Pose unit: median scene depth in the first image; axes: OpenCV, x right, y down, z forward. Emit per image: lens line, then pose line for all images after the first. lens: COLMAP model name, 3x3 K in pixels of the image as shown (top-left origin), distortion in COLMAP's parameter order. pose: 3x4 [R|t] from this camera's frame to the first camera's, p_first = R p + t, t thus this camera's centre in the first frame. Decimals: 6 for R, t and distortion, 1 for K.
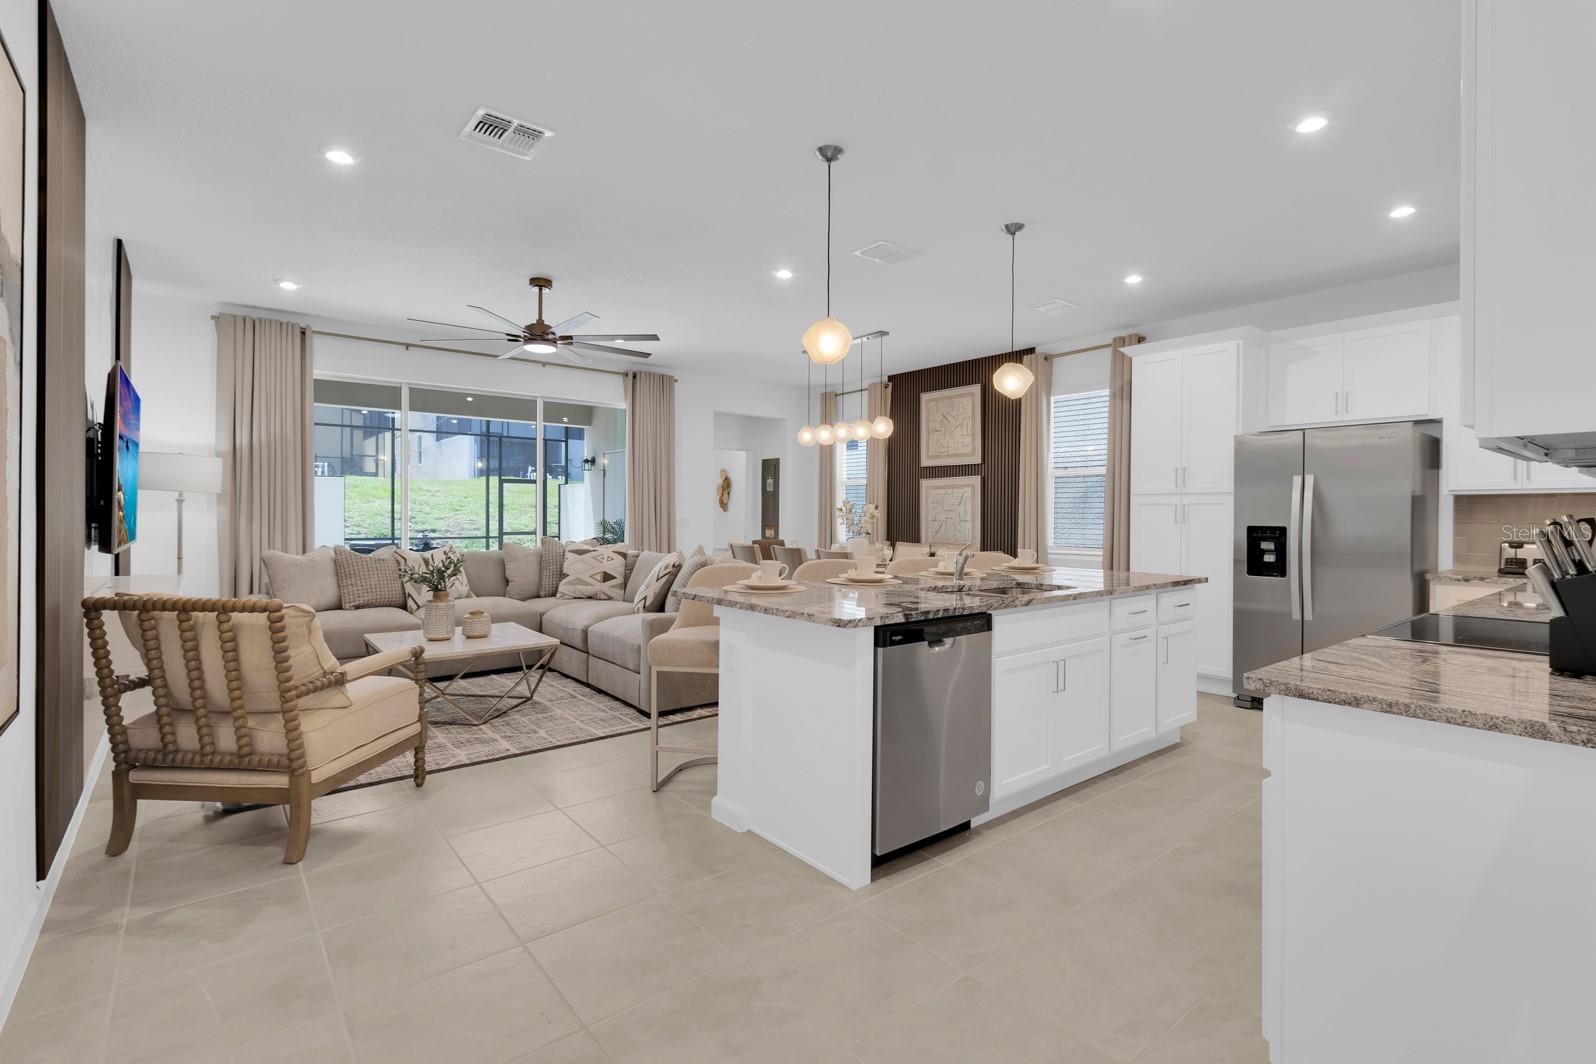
lens RADIAL K [[739.7, 0, 806.3], [0, 739.7, 527.8], [0, 0, 1]] dist [-0.000592, -0.000664]
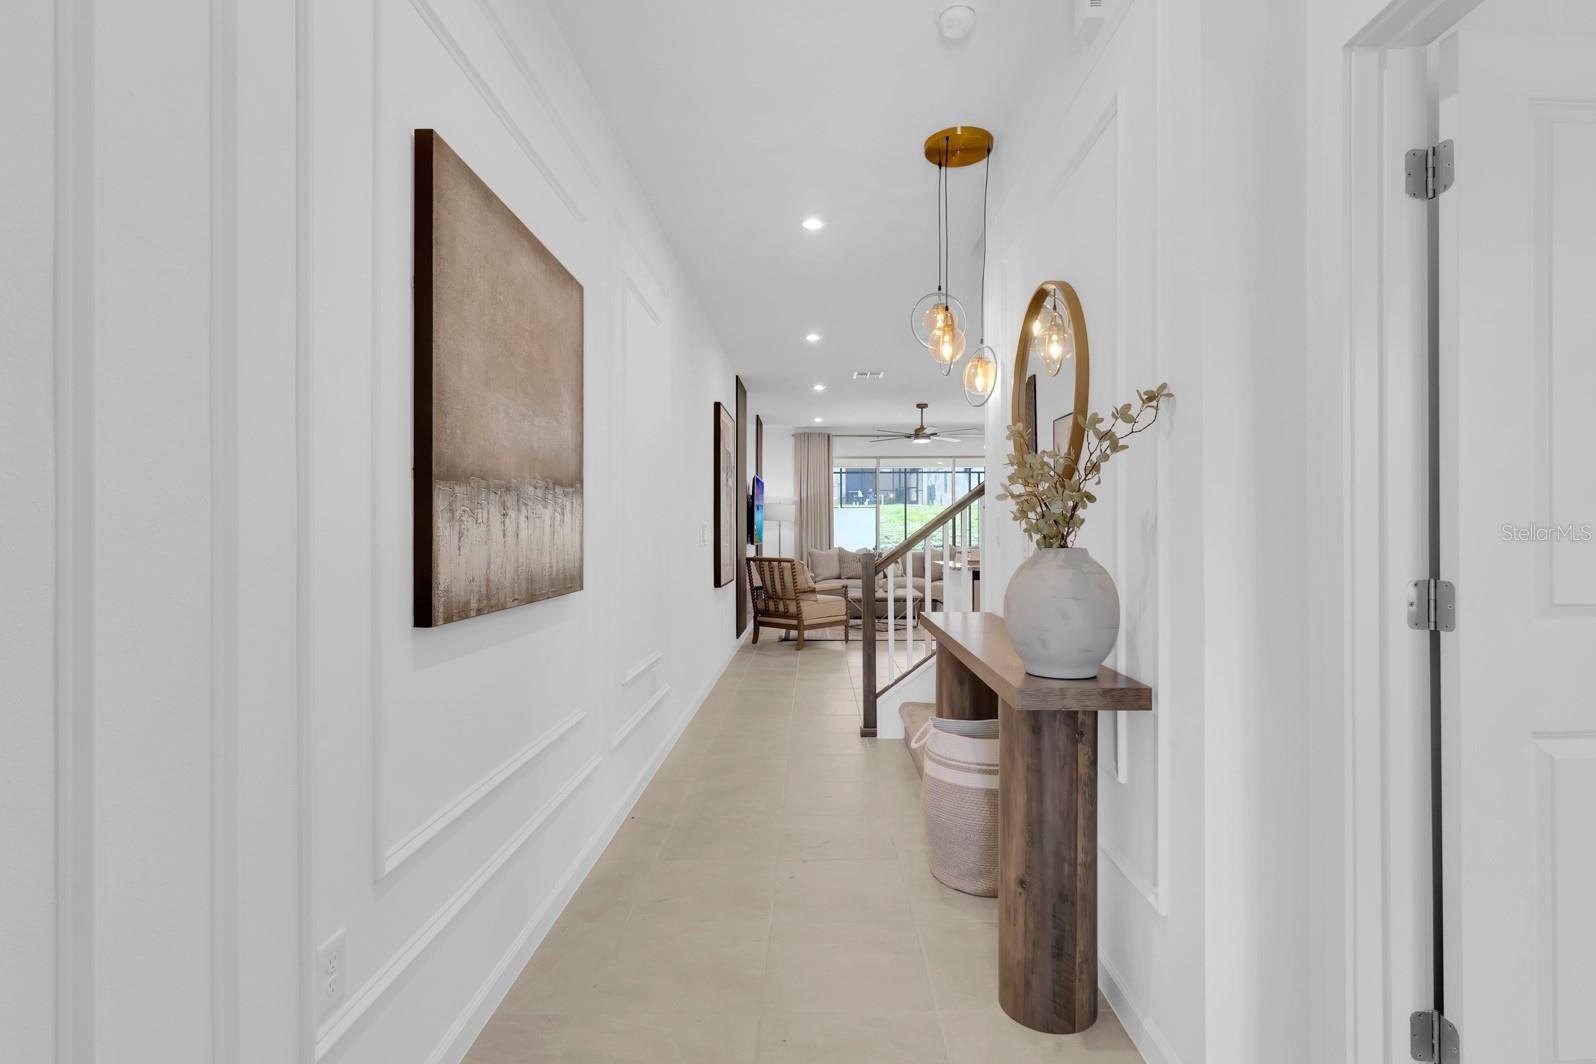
lens RADIAL K [[739.7, 0, 796.5], [0, 739.7, 534.7], [0, 0, 1]] dist [-0.000592, -0.000664]
pose [[0.759343, -0.010141, -0.650611, 0.991623], [0.003170, 0.999924, -0.011885, 0.027281], [0.650682, 0.006962, 0.759318, -1.007831]]
